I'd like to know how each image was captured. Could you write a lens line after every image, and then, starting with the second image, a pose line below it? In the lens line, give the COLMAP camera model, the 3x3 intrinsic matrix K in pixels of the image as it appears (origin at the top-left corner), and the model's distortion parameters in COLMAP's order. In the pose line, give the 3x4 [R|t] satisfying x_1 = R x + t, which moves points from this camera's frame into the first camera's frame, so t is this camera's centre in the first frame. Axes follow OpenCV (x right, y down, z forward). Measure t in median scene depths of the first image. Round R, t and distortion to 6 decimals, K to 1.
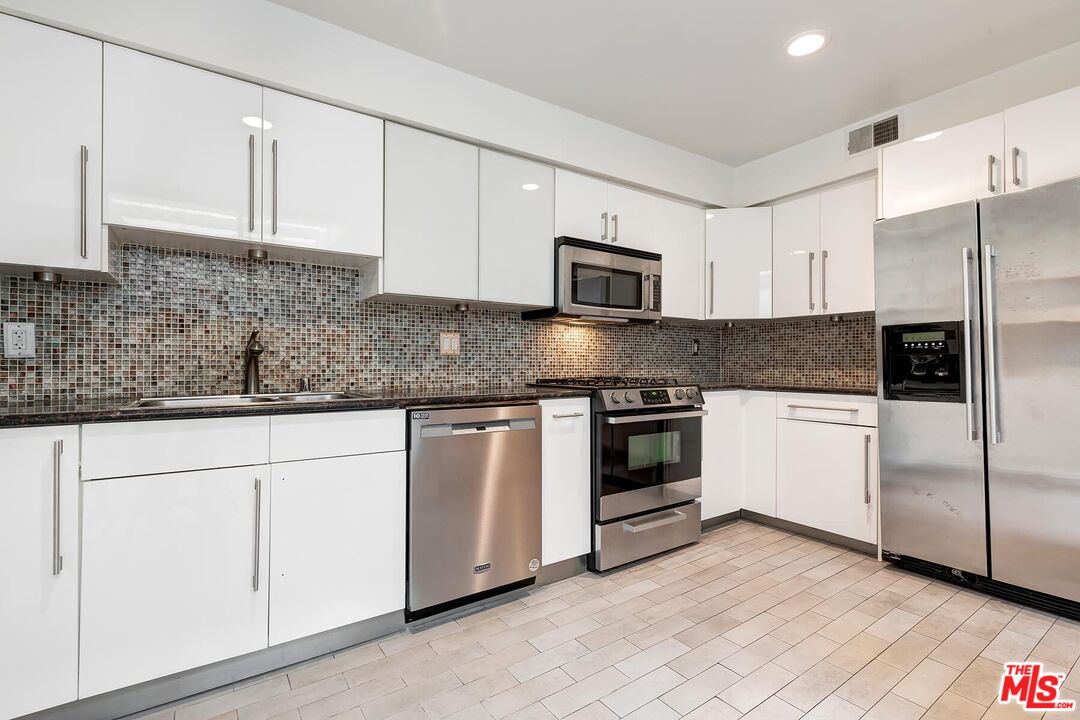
lens RADIAL K [[496.6, 0, 531.7], [0, 496.6, 359.0], [0, 0, 1]] dist [0.014228, 0.000277]
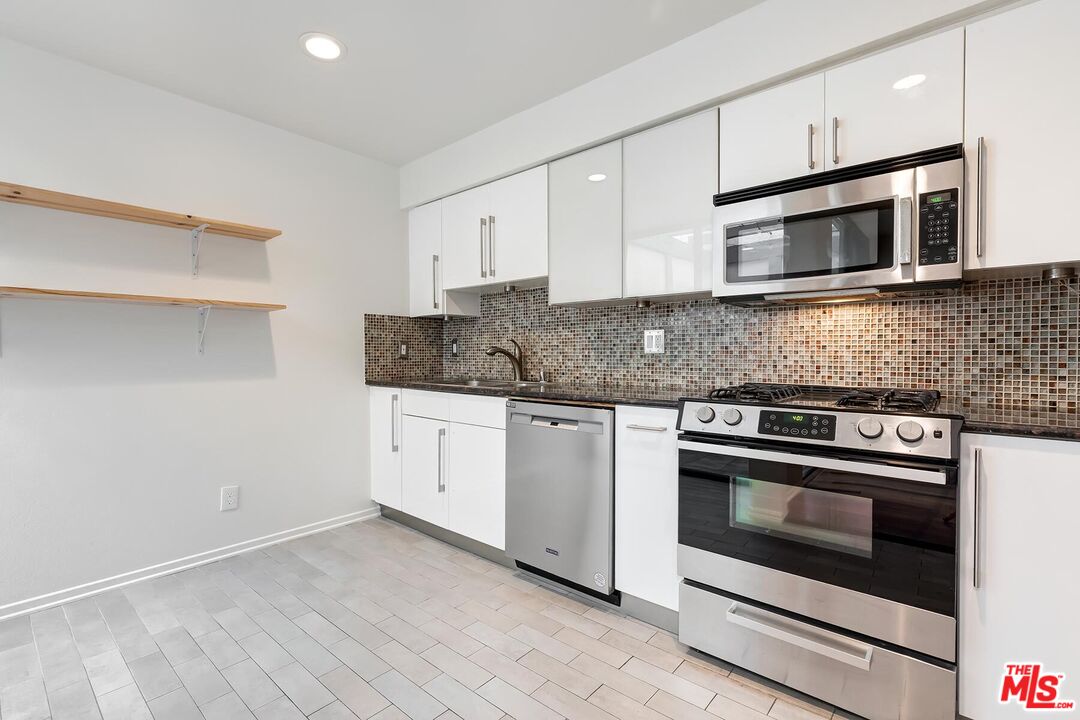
lens RADIAL K [[496.6, 0, 537.2], [0, 496.6, 356.7], [0, 0, 1]] dist [0.014228, 0.000277]
pose [[0.250687, 0.005551, -0.968052, 0.768703], [0.009794, 0.999918, 0.008270, -0.012119], [0.968019, -0.011555, 0.250612, 0.575537]]
